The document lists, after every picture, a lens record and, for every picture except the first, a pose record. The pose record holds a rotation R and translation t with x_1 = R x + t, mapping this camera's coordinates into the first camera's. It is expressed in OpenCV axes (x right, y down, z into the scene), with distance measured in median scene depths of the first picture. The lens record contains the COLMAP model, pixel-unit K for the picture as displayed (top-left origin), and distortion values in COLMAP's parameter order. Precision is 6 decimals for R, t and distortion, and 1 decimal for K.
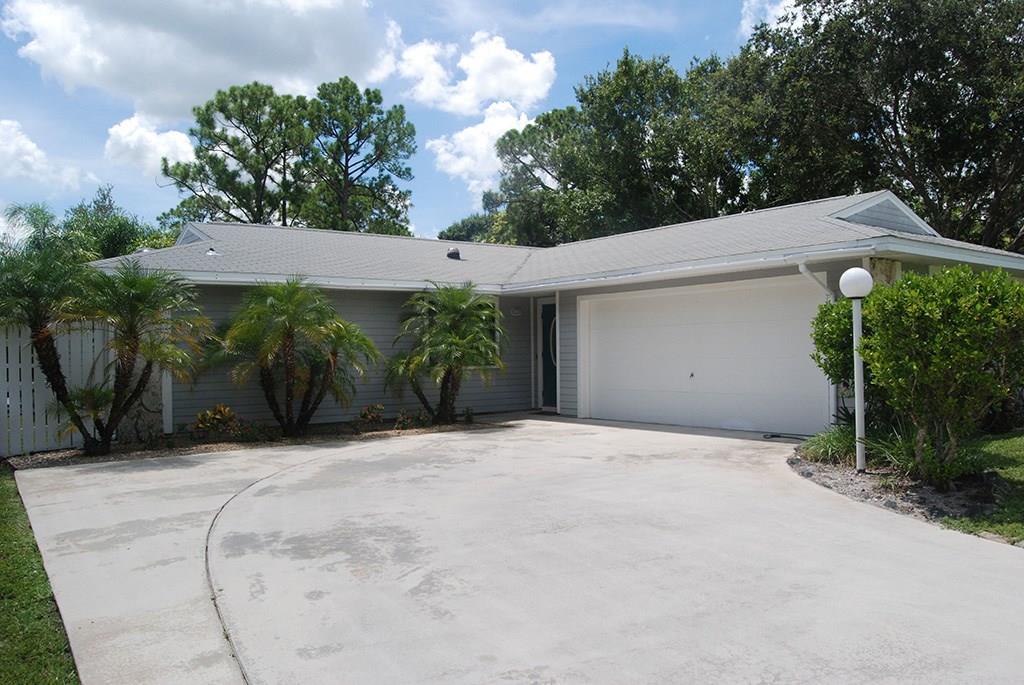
lens RADIAL K [[764.2, 0, 512.0], [0, 764.2, 342.5], [0, 0, 1]] dist [-0.003997, -0.090678]
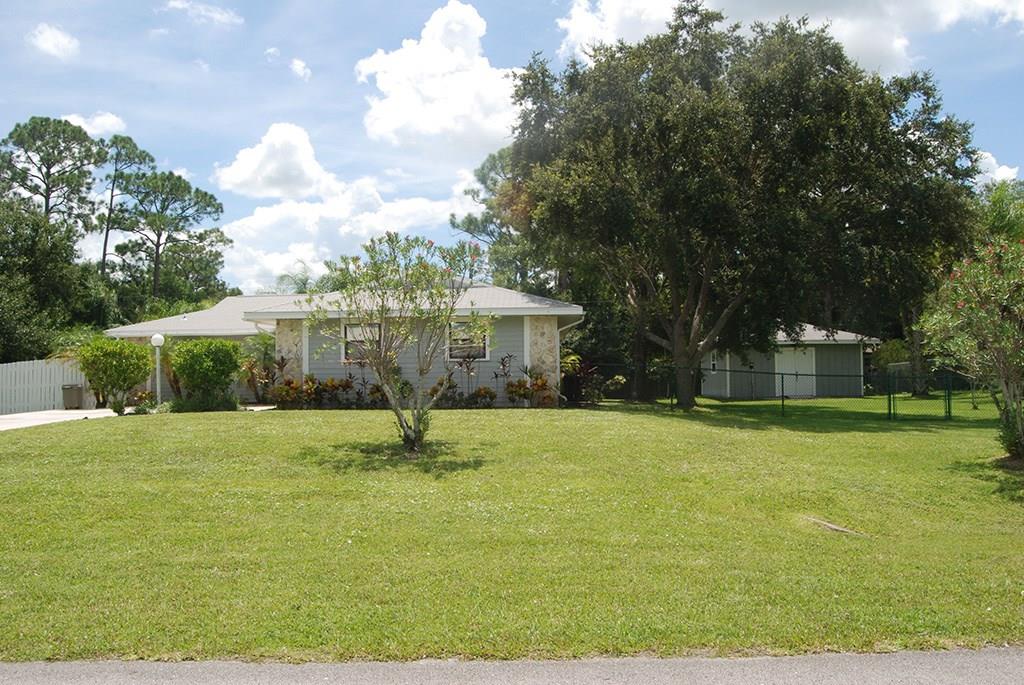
lens RADIAL K [[881.4, 0, 512.0], [0, 881.4, 342.5], [0, 0, 1]] dist [-0.000161, -0.000102]
pose [[0.790313, -0.017110, -0.612464, 0.534571], [0.009729, 0.999834, -0.015377, -0.002304], [0.612626, 0.006194, 0.790349, -0.115604]]
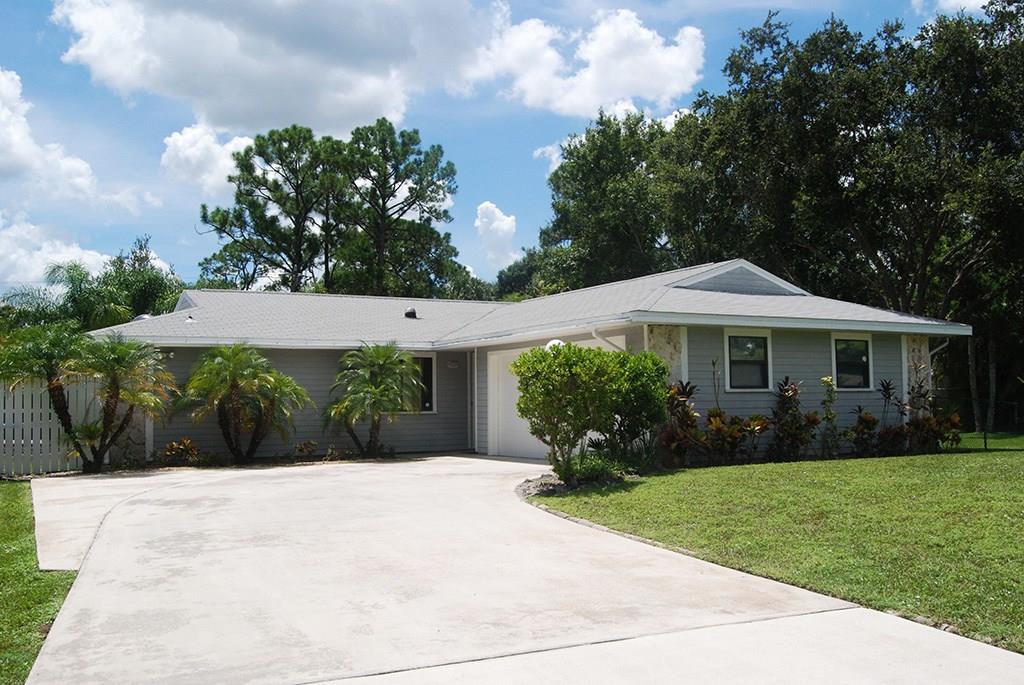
lens RADIAL K [[950.2, 0, 512.0], [0, 950.2, 342.5], [0, 0, 1]] dist [0.036556, -0.008389]
pose [[0.989319, -0.007606, -0.145565, 0.118867], [-0.000134, 0.998590, -0.053086, 0.001051], [0.145763, 0.052538, 0.987923, -0.159112]]
